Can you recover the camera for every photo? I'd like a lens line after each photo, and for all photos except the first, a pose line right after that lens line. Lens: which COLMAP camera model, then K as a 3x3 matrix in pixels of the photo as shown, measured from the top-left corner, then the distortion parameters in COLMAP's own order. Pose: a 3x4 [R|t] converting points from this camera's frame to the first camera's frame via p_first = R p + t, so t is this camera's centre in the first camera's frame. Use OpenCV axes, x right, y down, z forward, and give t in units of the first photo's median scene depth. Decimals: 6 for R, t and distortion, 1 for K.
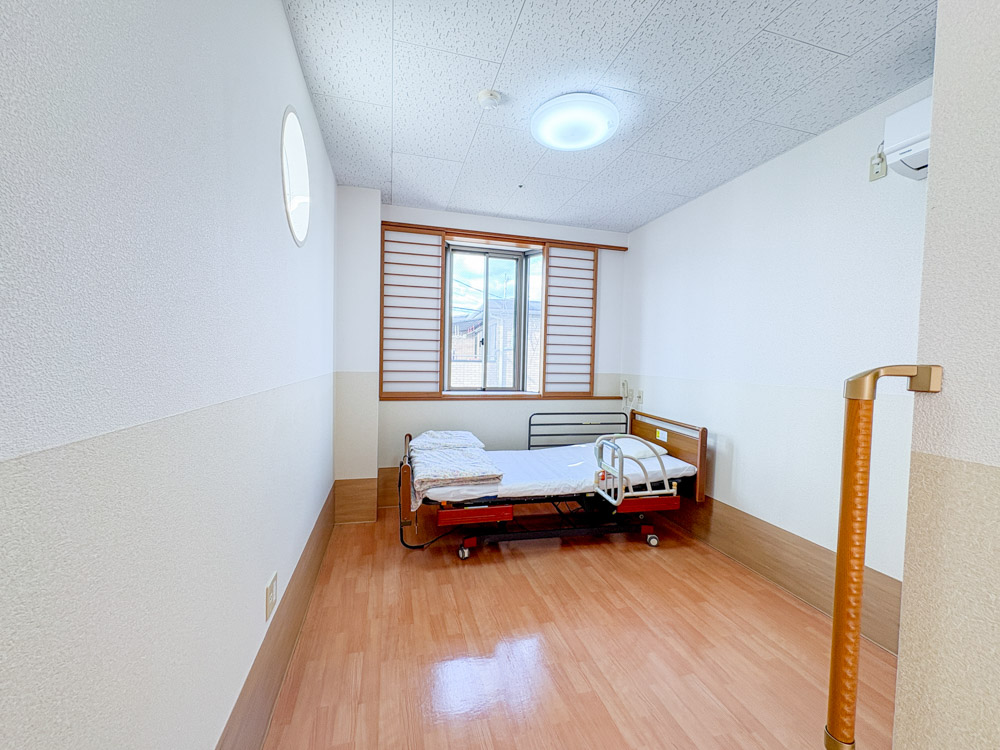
lens RADIAL K [[400.9, 0, 497.2], [0, 400.9, 378.9], [0, 0, 1]] dist [0.003301, -0.000842]
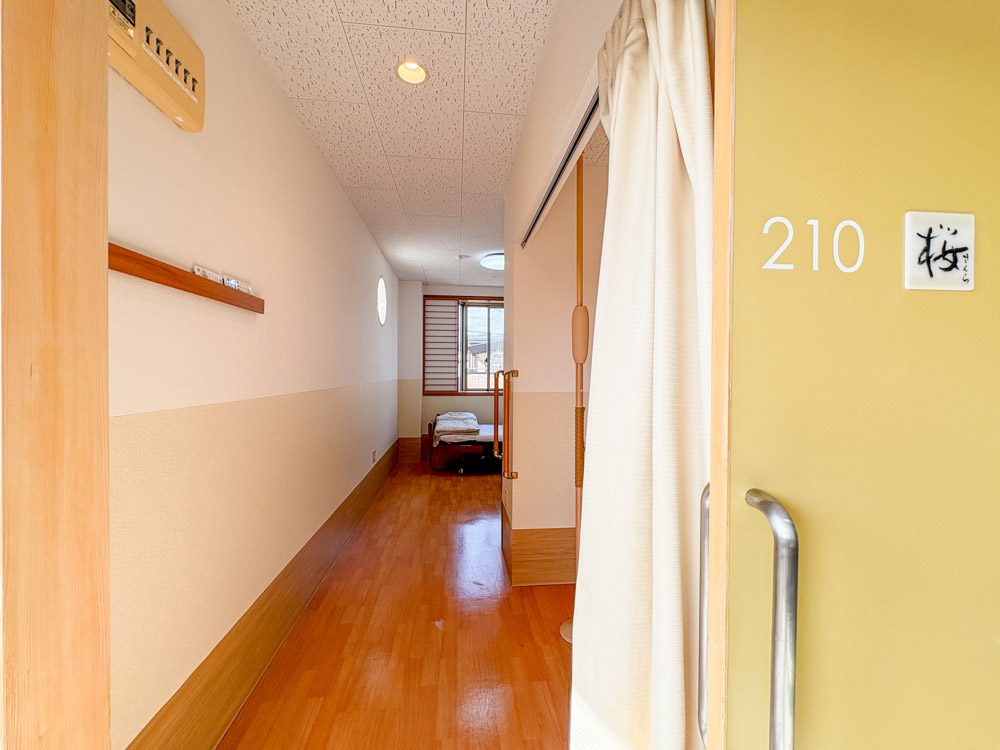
lens RADIAL K [[400.9, 0, 500.3], [0, 400.9, 379.7], [0, 0, 1]] dist [0.003301, -0.000842]
pose [[0.988137, -0.013976, -0.152940, 0.318744], [0.009735, 0.999548, -0.028440, 0.038785], [0.153268, 0.026614, 0.987826, -0.704002]]
